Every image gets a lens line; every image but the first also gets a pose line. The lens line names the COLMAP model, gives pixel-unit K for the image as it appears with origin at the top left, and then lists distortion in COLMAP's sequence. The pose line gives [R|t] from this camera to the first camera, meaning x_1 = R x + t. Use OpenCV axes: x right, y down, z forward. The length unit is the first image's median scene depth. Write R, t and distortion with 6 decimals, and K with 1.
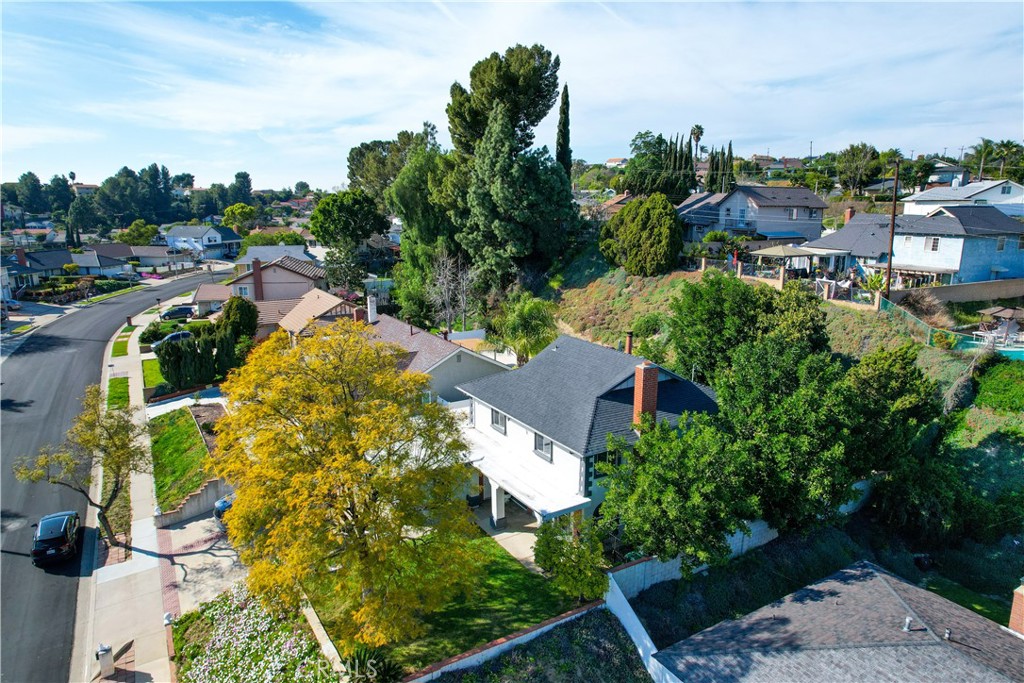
lens RADIAL K [[637.0, 0, 512.6], [0, 637.0, 342.7], [0, 0, 1]] dist [-0.035175, -0.000191]
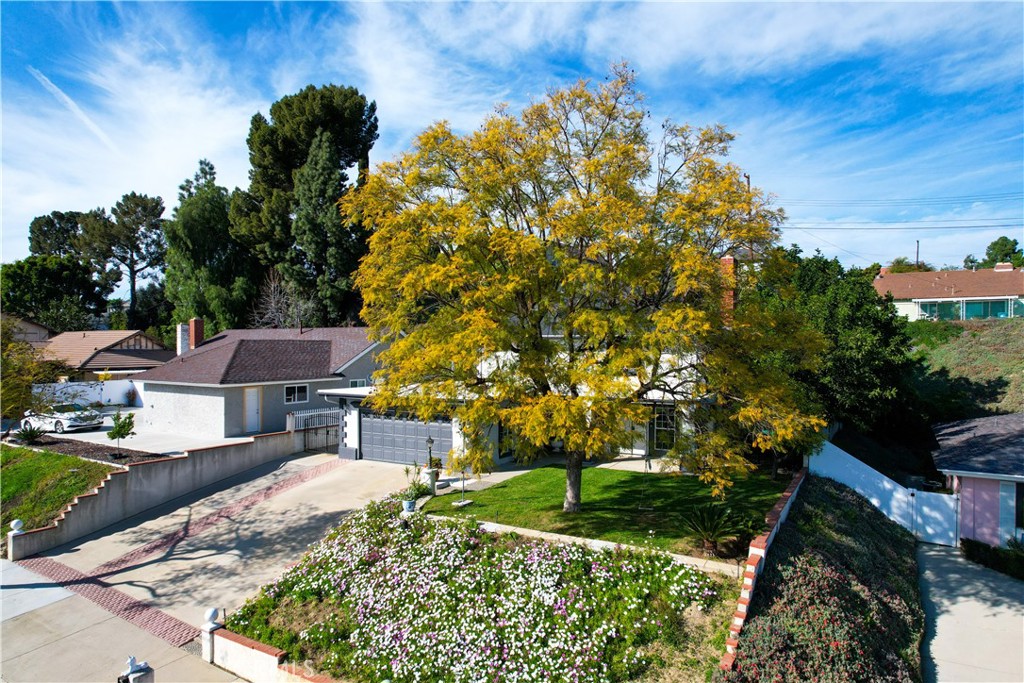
lens RADIAL K [[631.0, 0, 513.5], [0, 631.0, 343.8], [0, 0, 1]] dist [-0.009613, 0.006198]
pose [[0.876588, -0.004790, 0.481217, -0.225833], [0.107624, 0.976575, -0.186328, 0.131138], [-0.469052, 0.215123, 0.856570, 0.142624]]
